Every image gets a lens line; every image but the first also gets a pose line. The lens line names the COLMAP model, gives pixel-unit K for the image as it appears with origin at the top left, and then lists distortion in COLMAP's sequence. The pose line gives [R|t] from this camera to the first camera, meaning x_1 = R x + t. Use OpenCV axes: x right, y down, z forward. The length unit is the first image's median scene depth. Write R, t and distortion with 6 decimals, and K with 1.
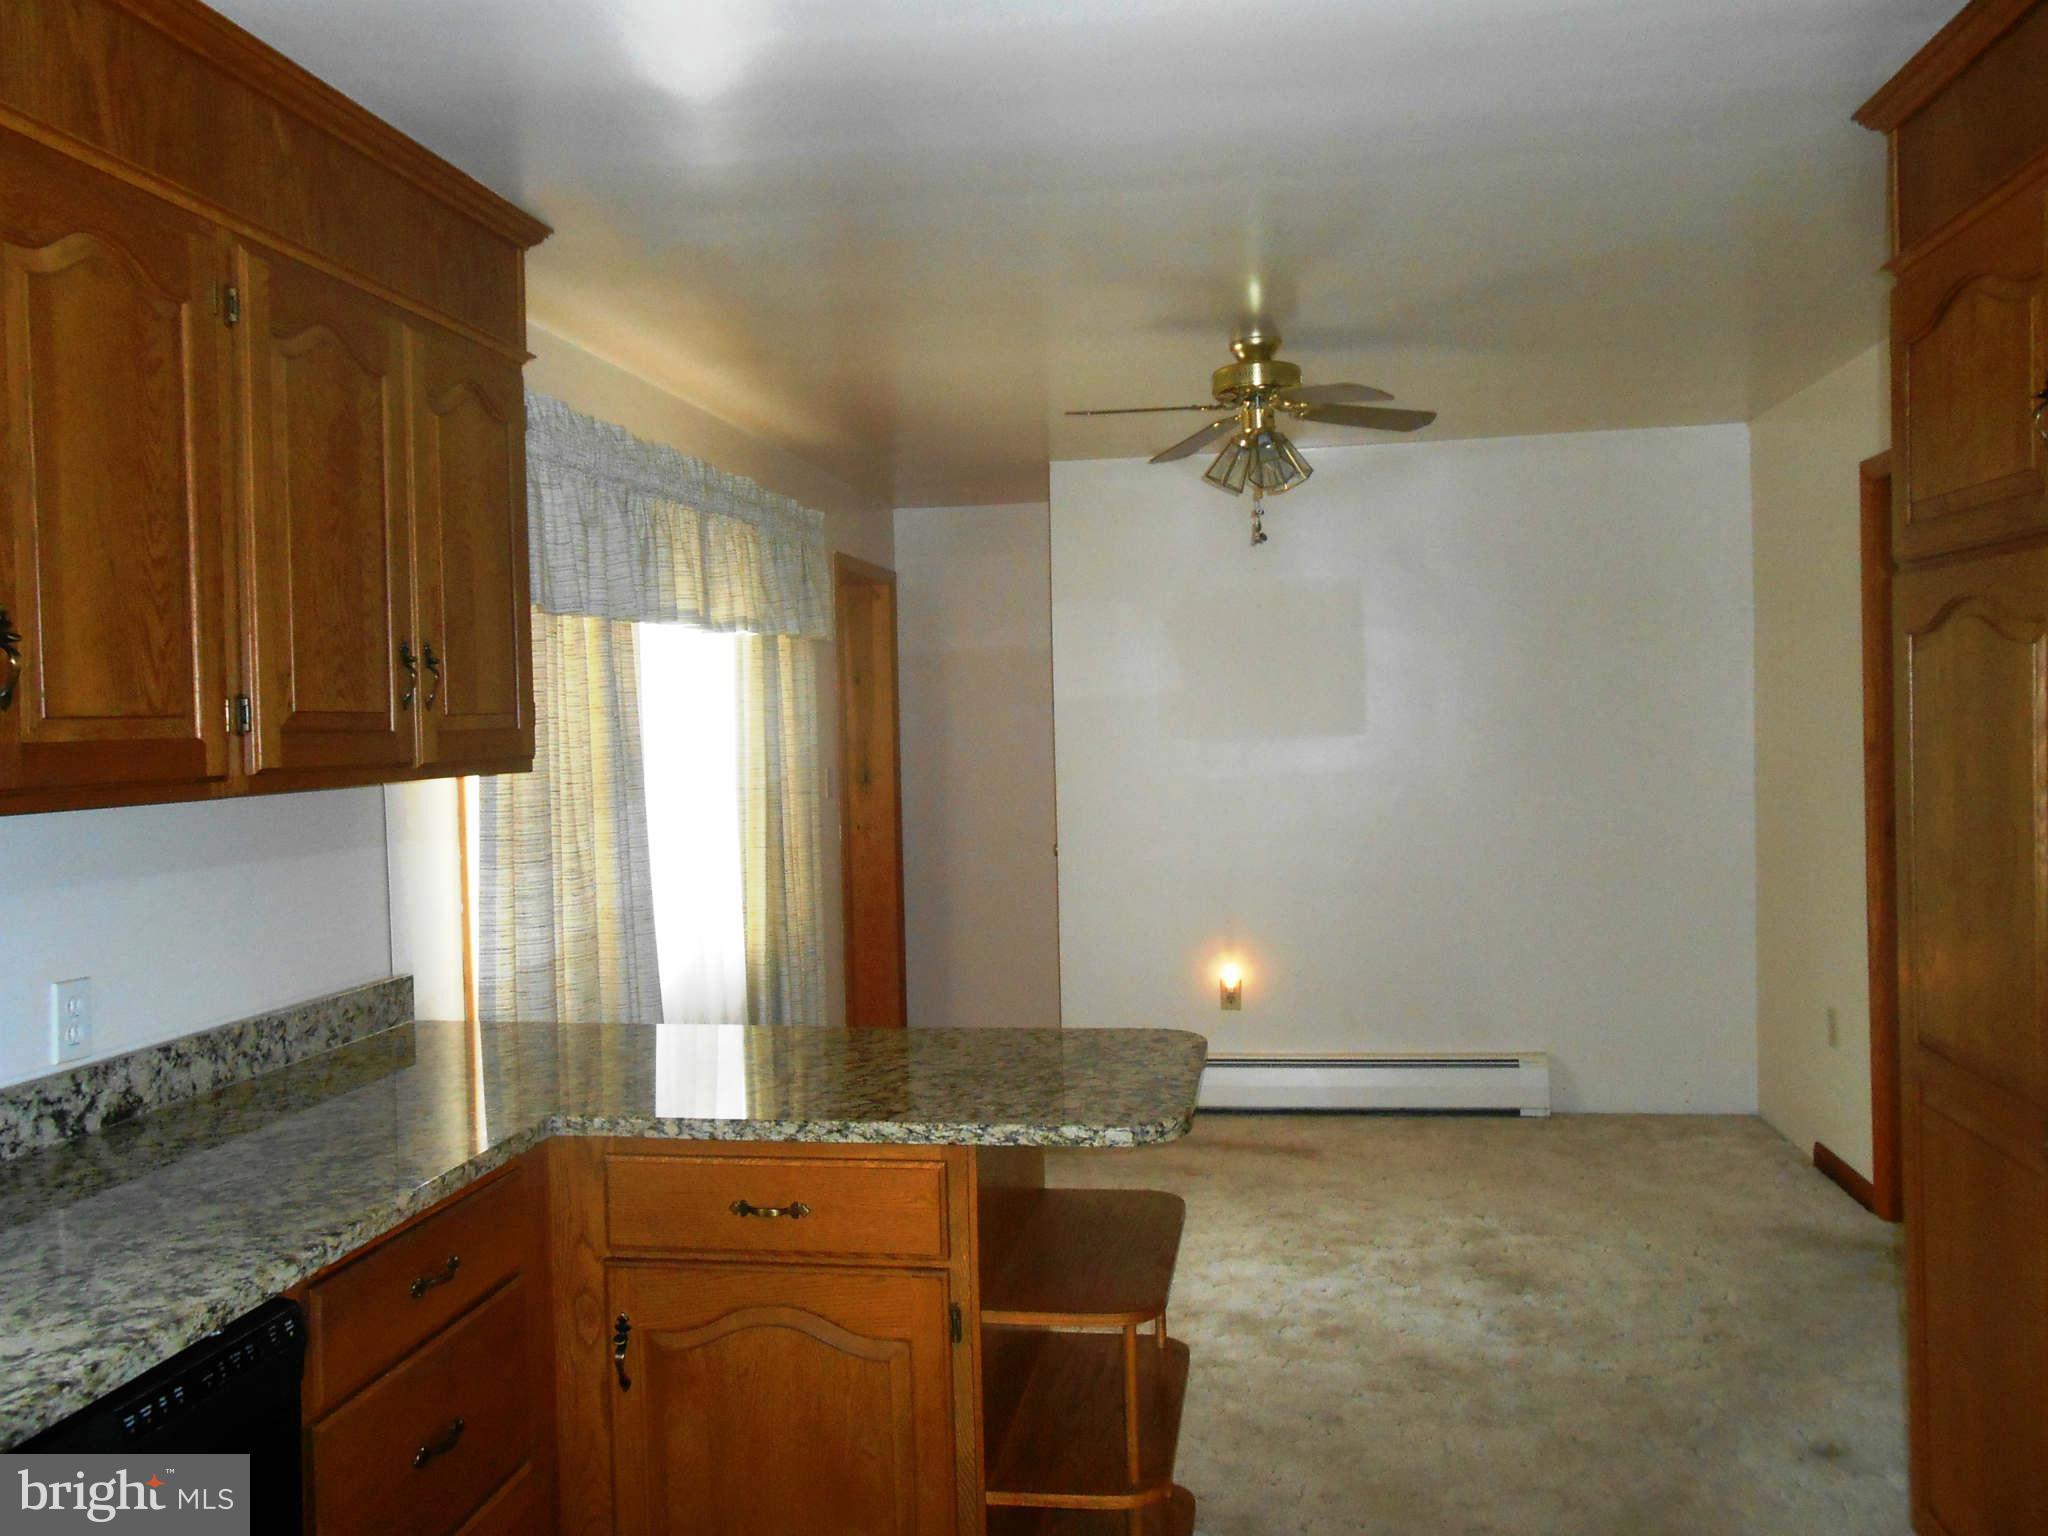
lens RADIAL K [[1625.8, 0, 1024.0], [0, 1625.8, 768.0], [0, 0, 1]] dist [-0.020239, 0.021106]
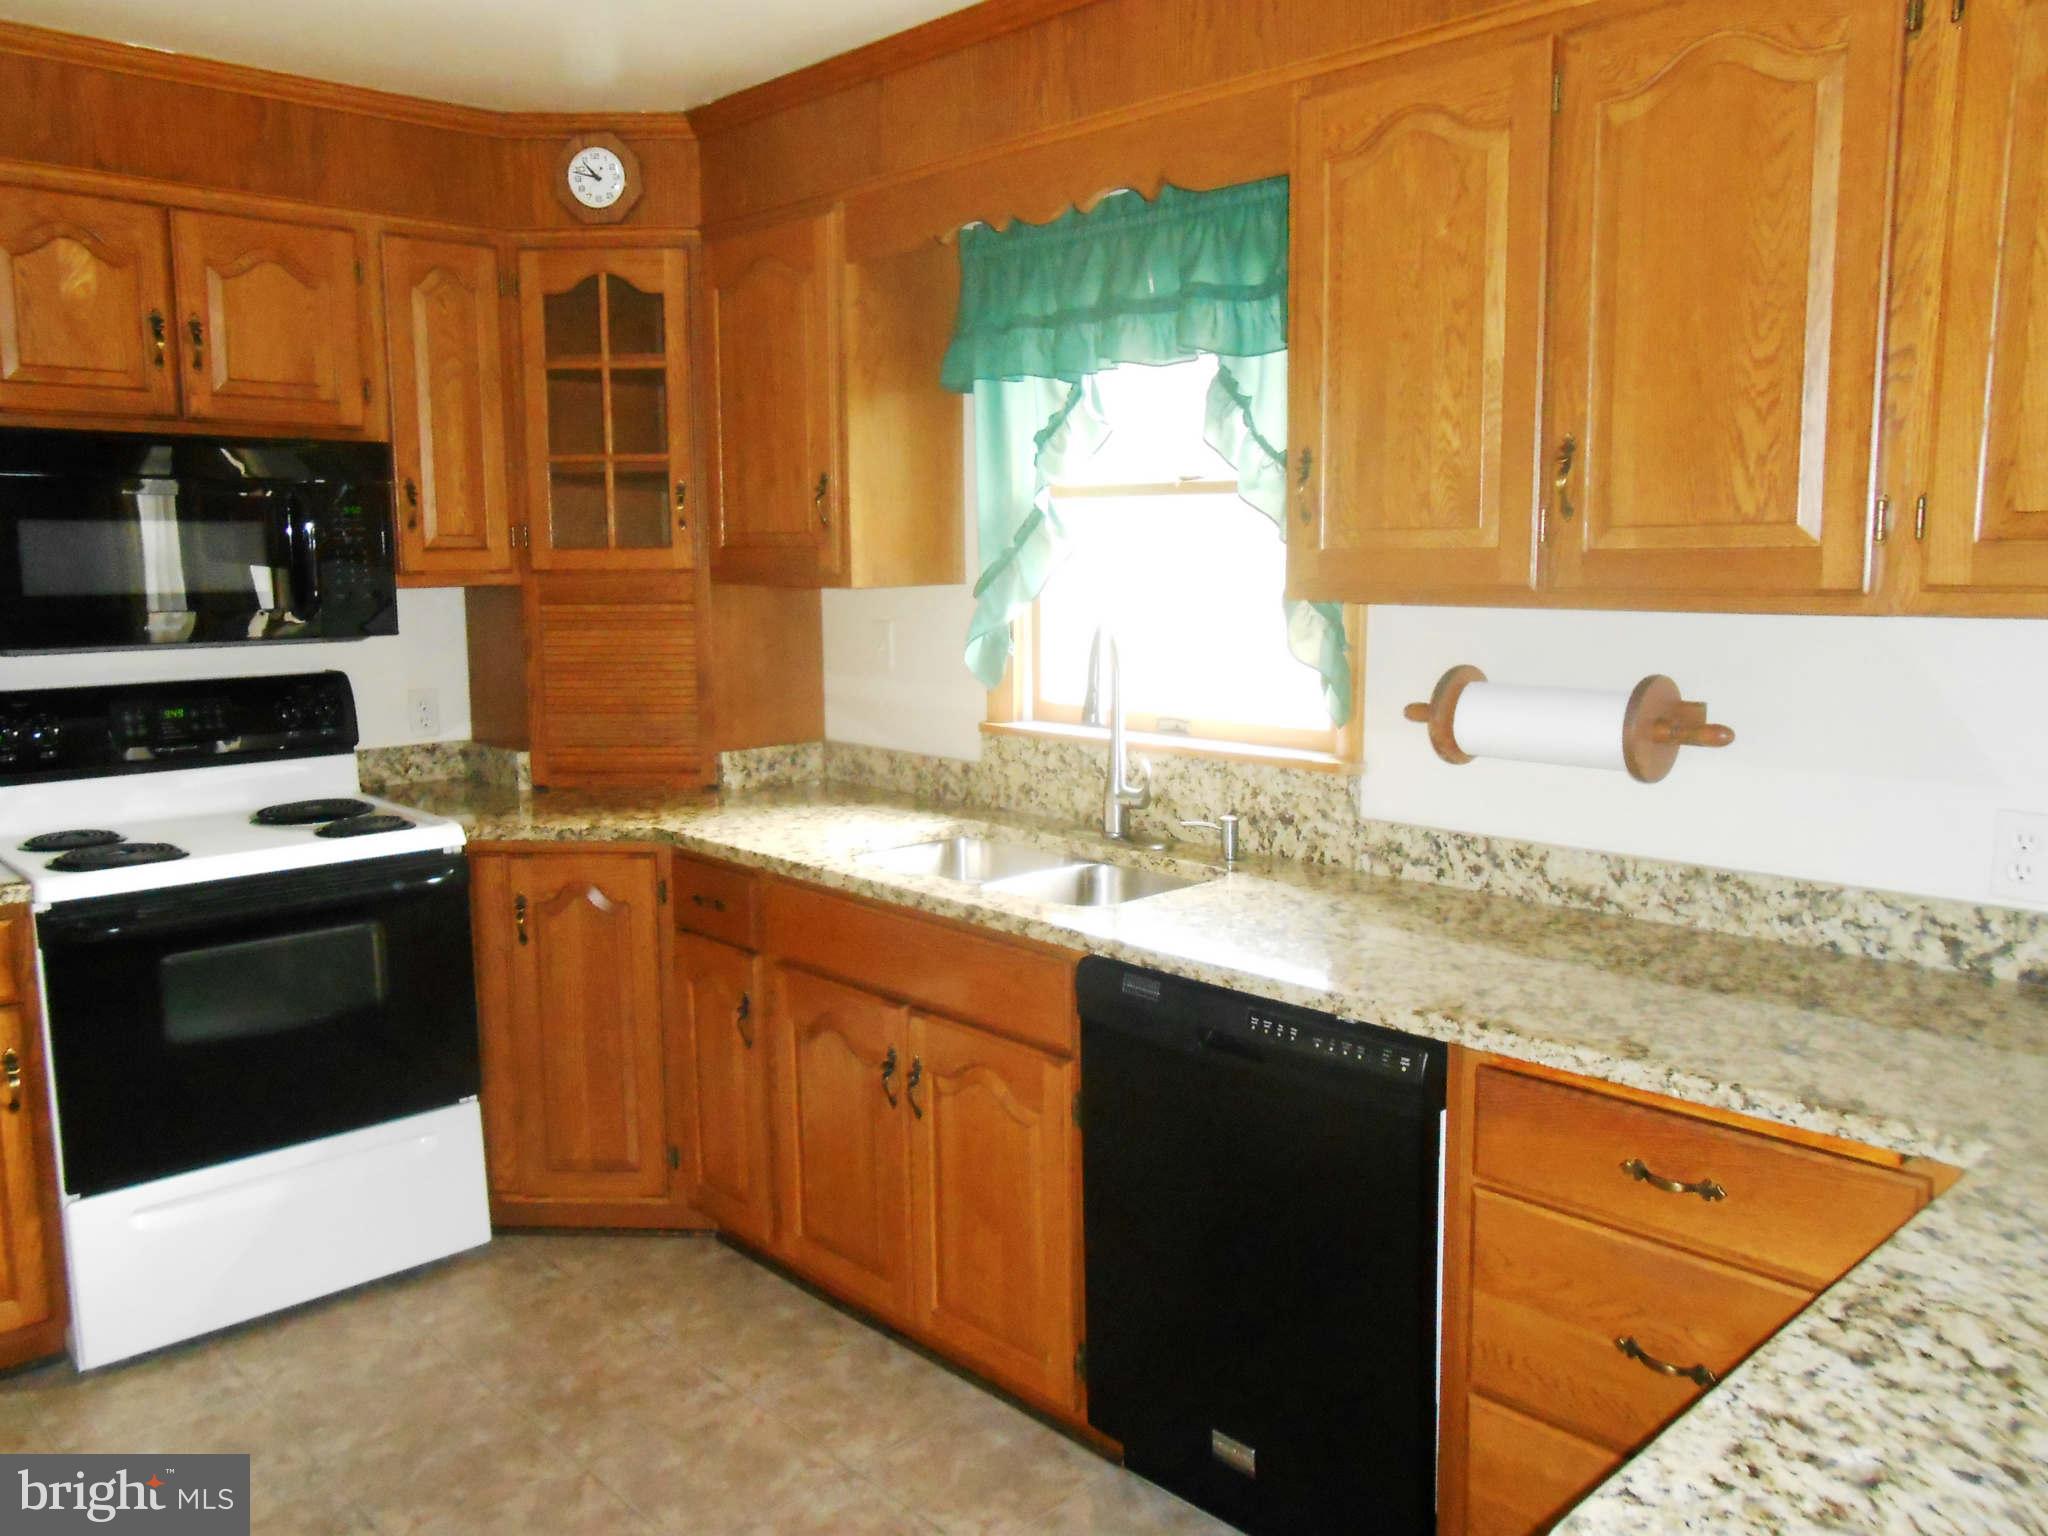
lens RADIAL K [[1625.8, 0, 1024.0], [0, 1625.8, 768.0], [0, 0, 1]] dist [-0.020239, 0.021106]
pose [[-0.615194, 0.134052, -0.776895, 0.514957], [0.005543, 0.986149, 0.165769, -0.051324], [0.788356, 0.097673, -0.607416, 1.273751]]
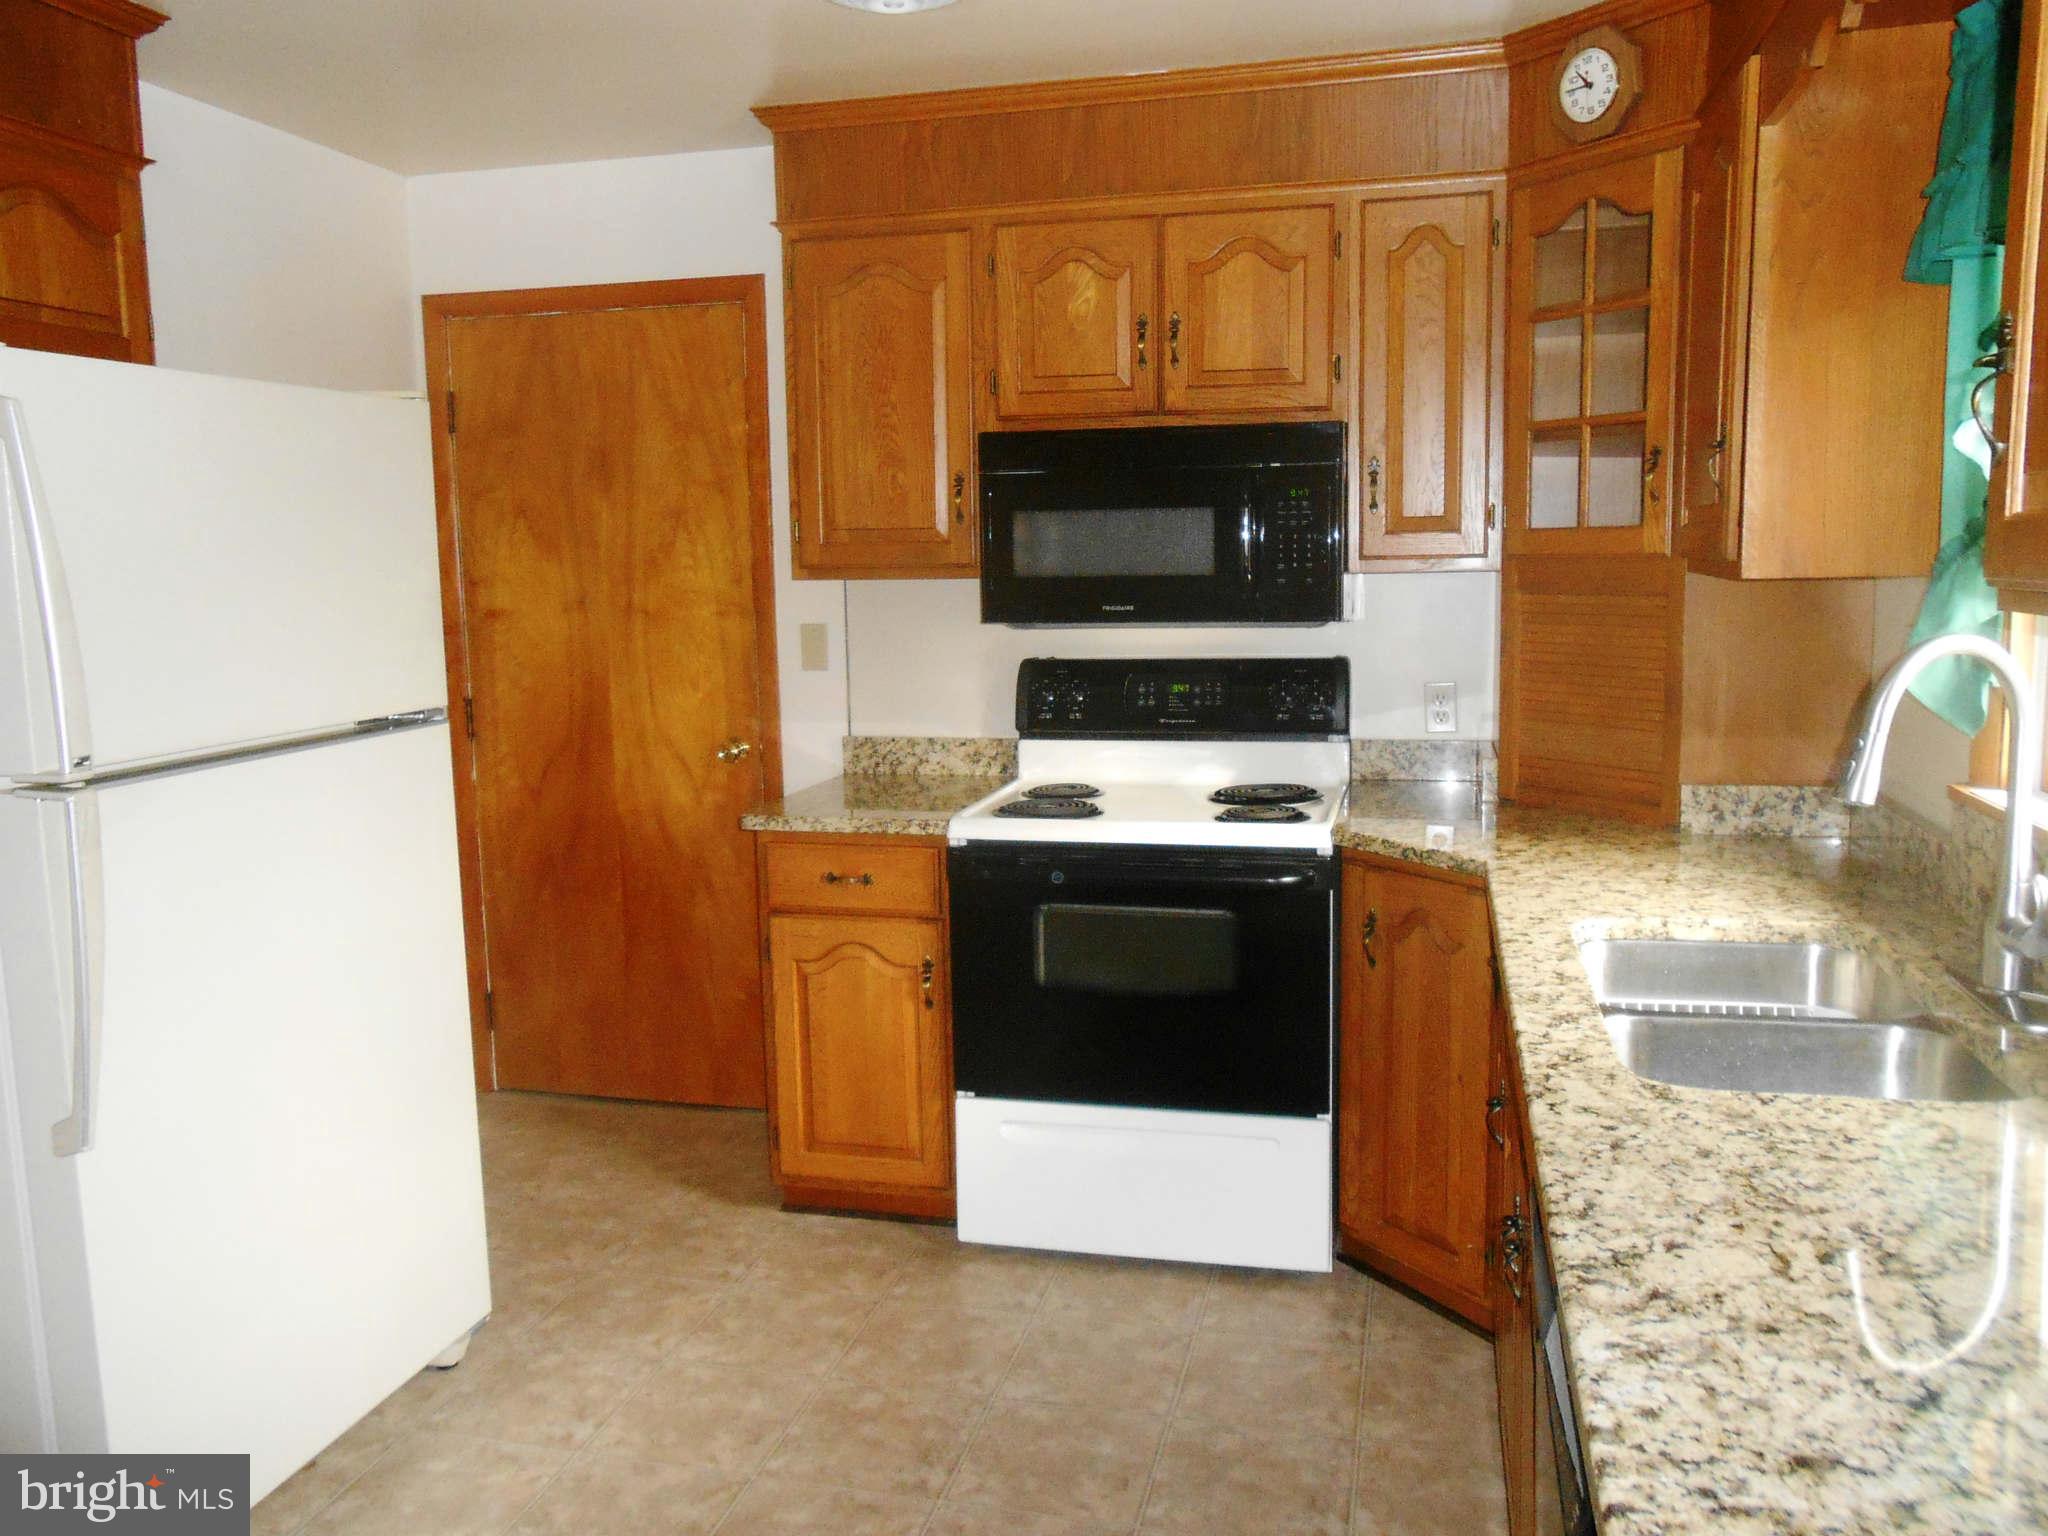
lens RADIAL K [[1596.1, 0, 1024.0], [0, 1596.1, 768.0], [0, 0, 1]] dist [-0.071926, 0.123915]
pose [[-0.994329, 0.028490, 0.102464, -0.277234], [0.043641, 0.987902, 0.148813, -0.016984], [-0.096985, 0.152440, -0.983543, 1.336631]]
